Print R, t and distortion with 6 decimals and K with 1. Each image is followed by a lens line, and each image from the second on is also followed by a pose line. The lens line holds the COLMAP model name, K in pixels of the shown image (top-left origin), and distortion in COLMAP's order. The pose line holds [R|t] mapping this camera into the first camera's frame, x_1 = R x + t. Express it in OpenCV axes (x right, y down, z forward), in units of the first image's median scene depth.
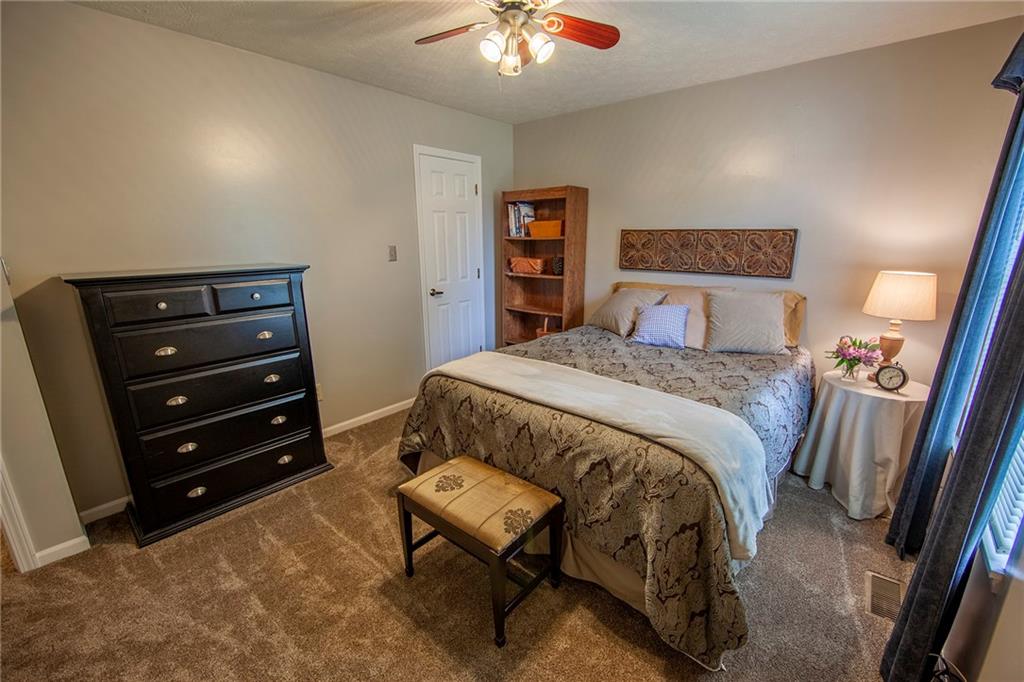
lens RADIAL K [[412.0, 0, 508.1], [0, 412.0, 343.2], [0, 0, 1]] dist [-0.004016, -0.000438]
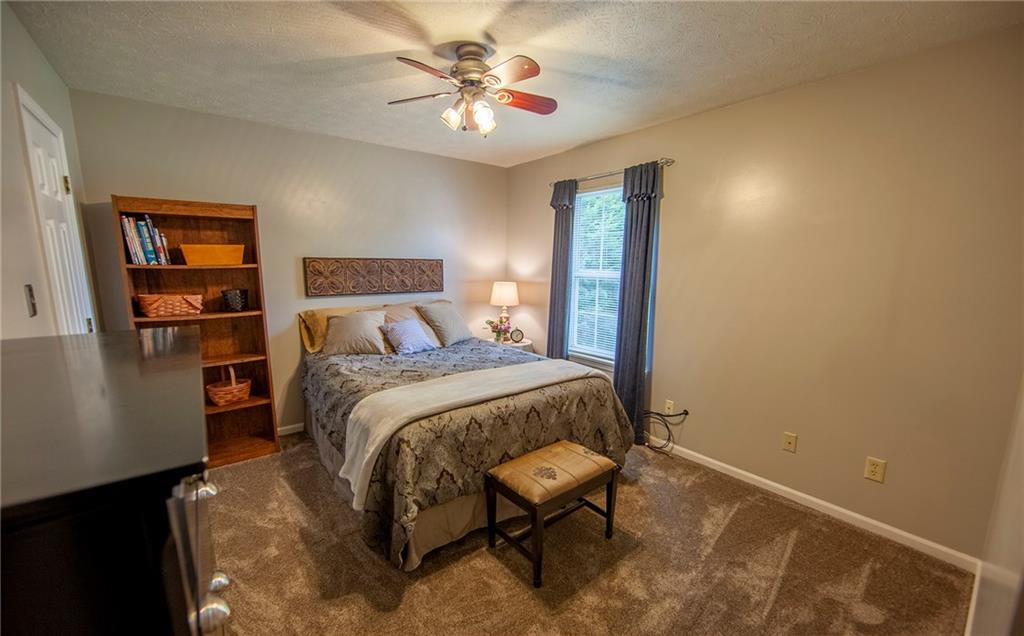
lens RADIAL K [[413.8, 0, 499.3], [0, 413.8, 336.2], [0, 0, 1]] dist [-0.003497, -0.000425]
pose [[0.221211, -0.171223, 0.960077, -0.762637], [0.240399, 0.963661, 0.116471, -0.126942], [-0.945132, 0.205037, 0.254335, 0.455164]]
